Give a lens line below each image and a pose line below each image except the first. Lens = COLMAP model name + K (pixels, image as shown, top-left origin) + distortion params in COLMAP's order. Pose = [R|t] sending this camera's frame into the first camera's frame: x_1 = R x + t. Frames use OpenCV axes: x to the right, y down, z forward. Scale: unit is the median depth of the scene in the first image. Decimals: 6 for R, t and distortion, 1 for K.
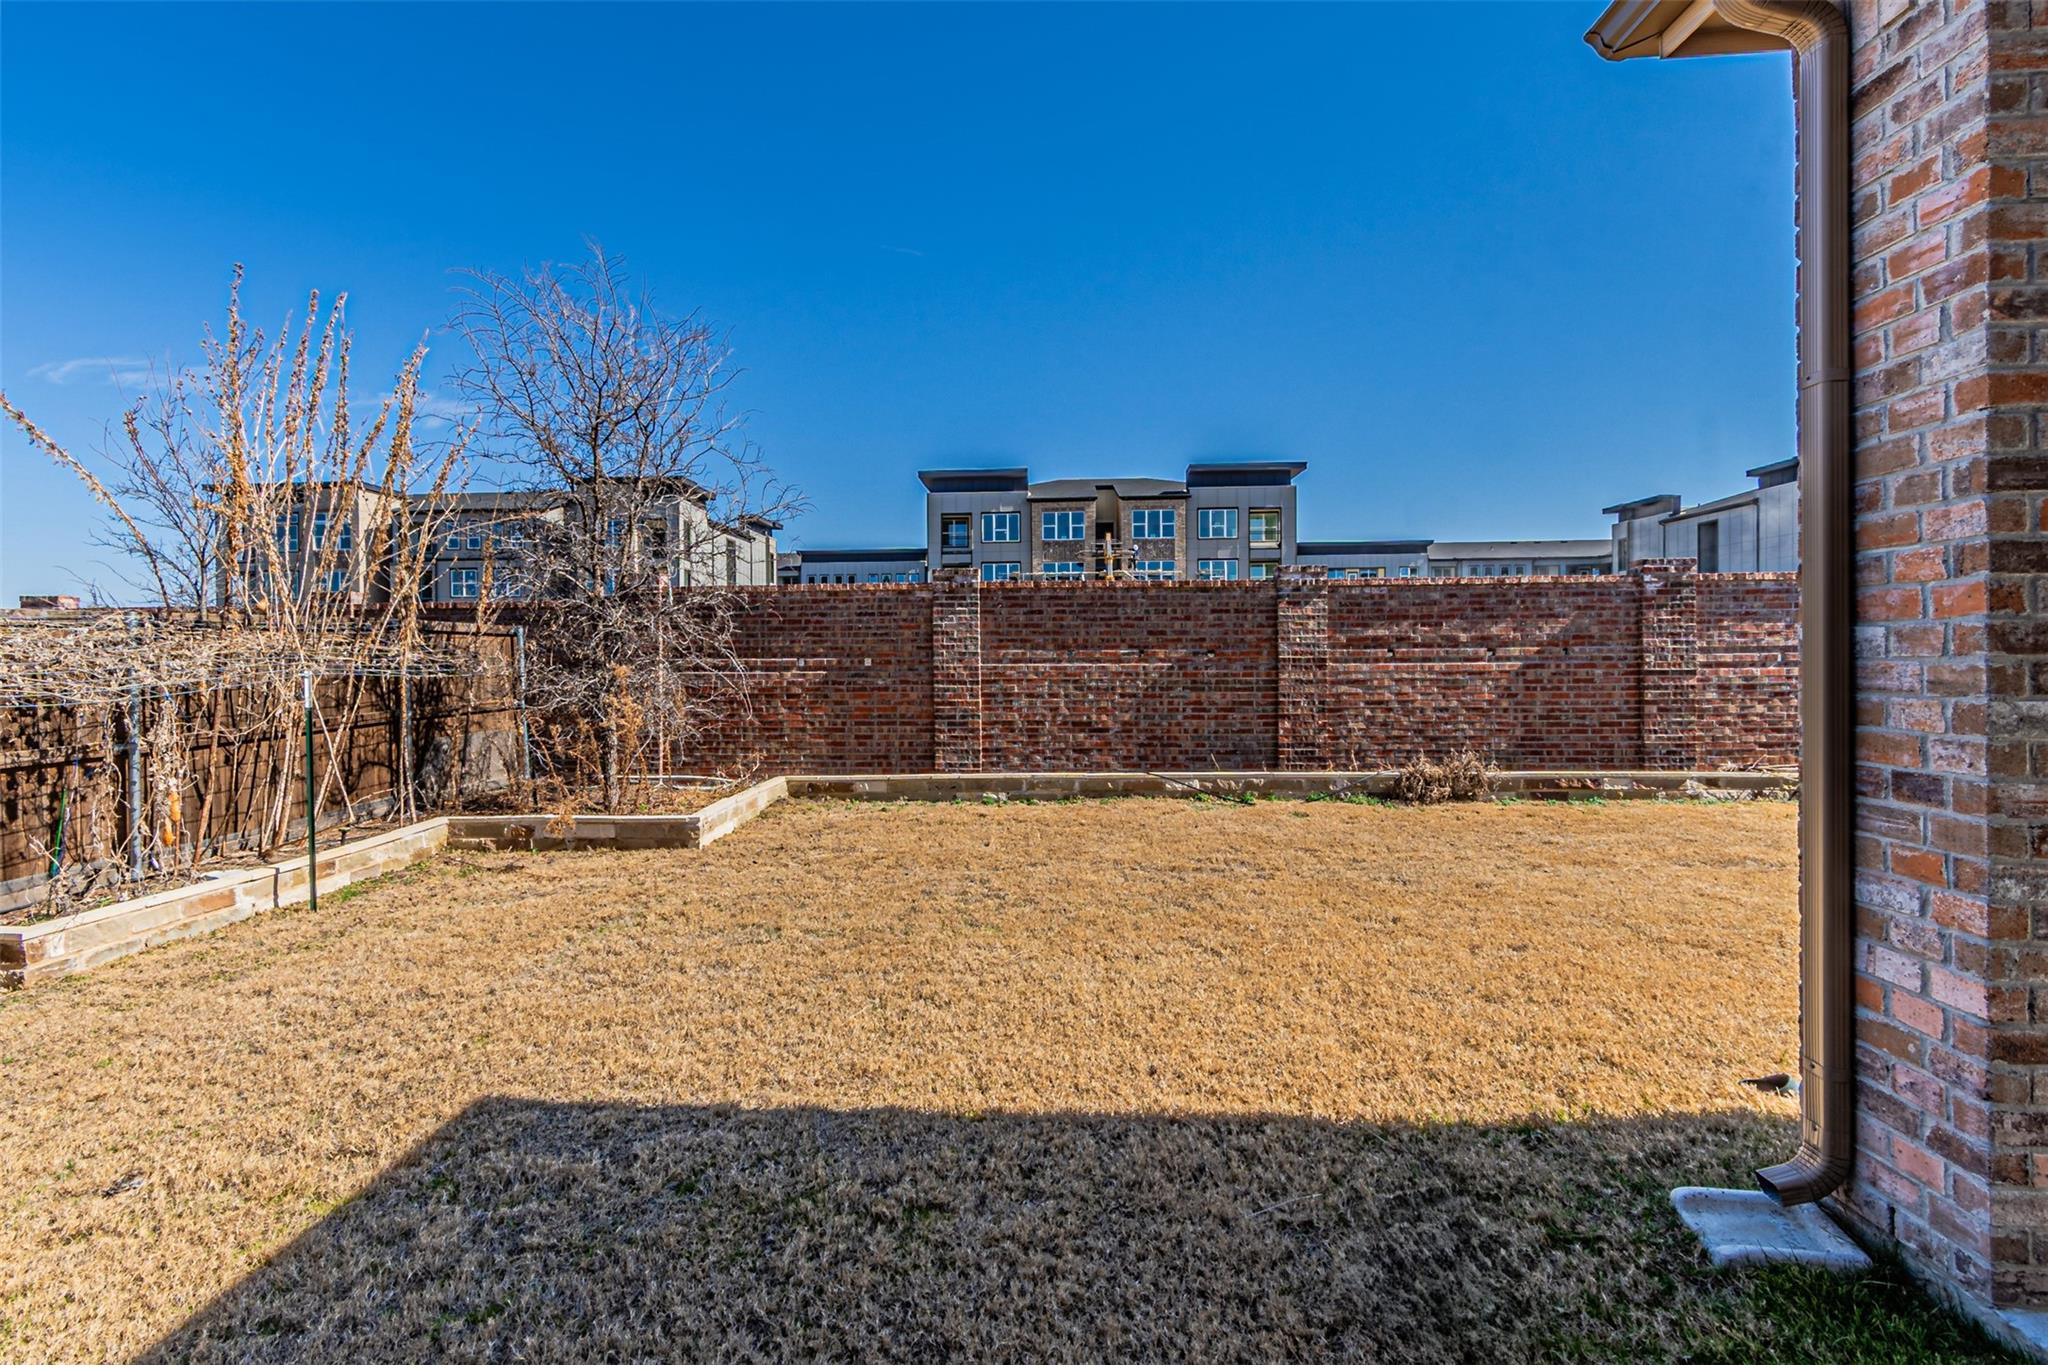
lens RADIAL K [[927.7, 0, 982.0], [0, 927.7, 668.3], [0, 0, 1]] dist [-0.000775, 0.005984]
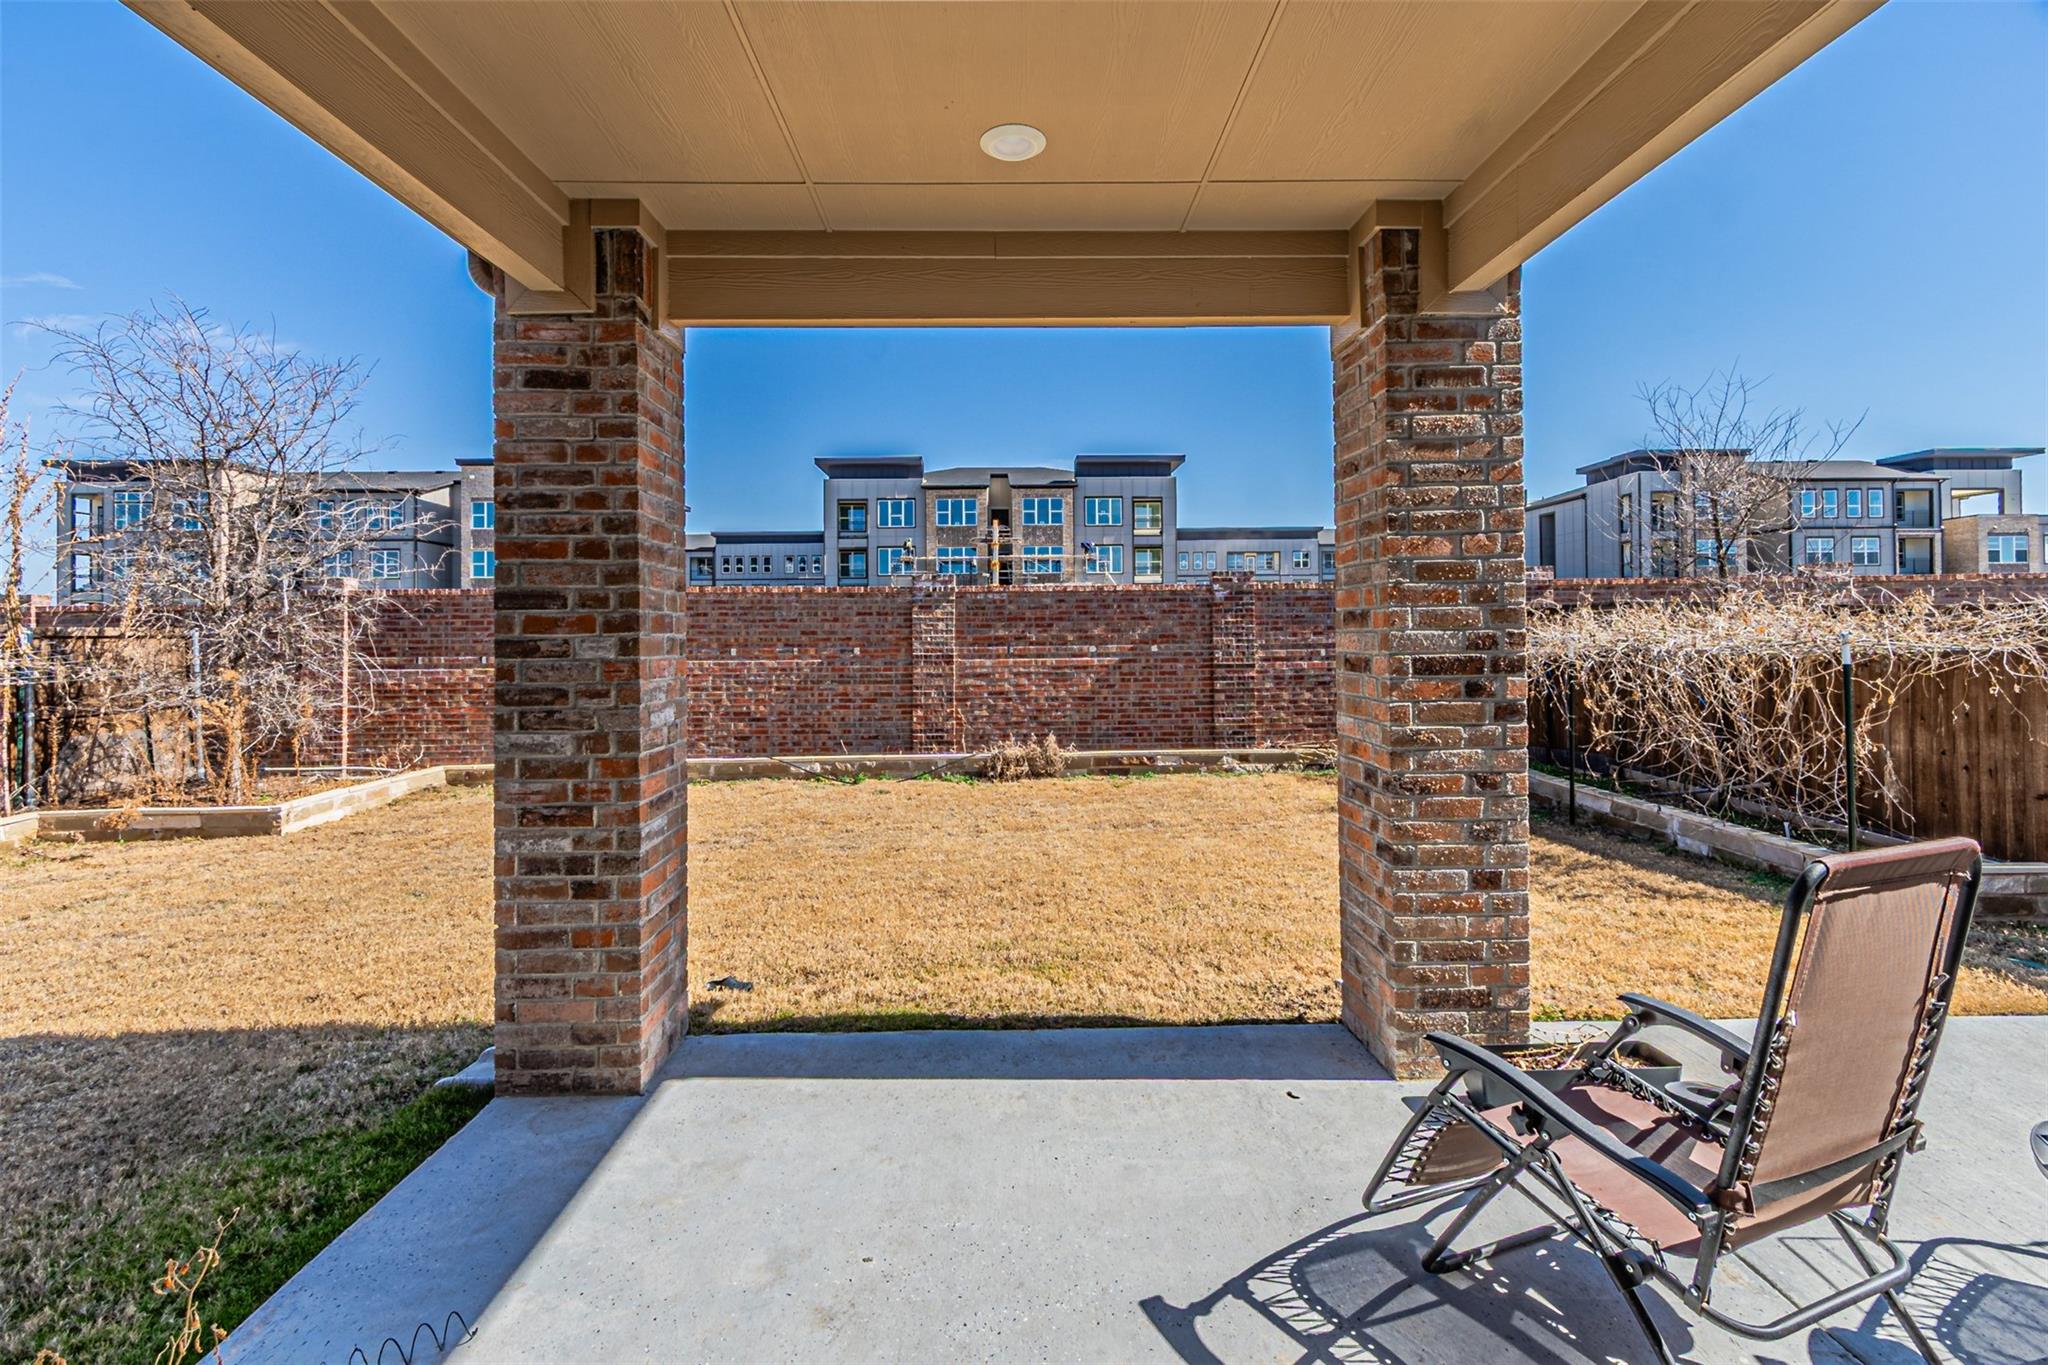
lens RADIAL K [[908.7, 0, 1018.0], [0, 908.7, 632.3], [0, 0, 1]] dist [0.004893, 0.000011]
pose [[0.994991, -0.002393, 0.099934, 0.338152], [0.003870, 0.999886, -0.014585, -0.022189], [-0.099888, 0.014899, 0.994887, -0.133389]]
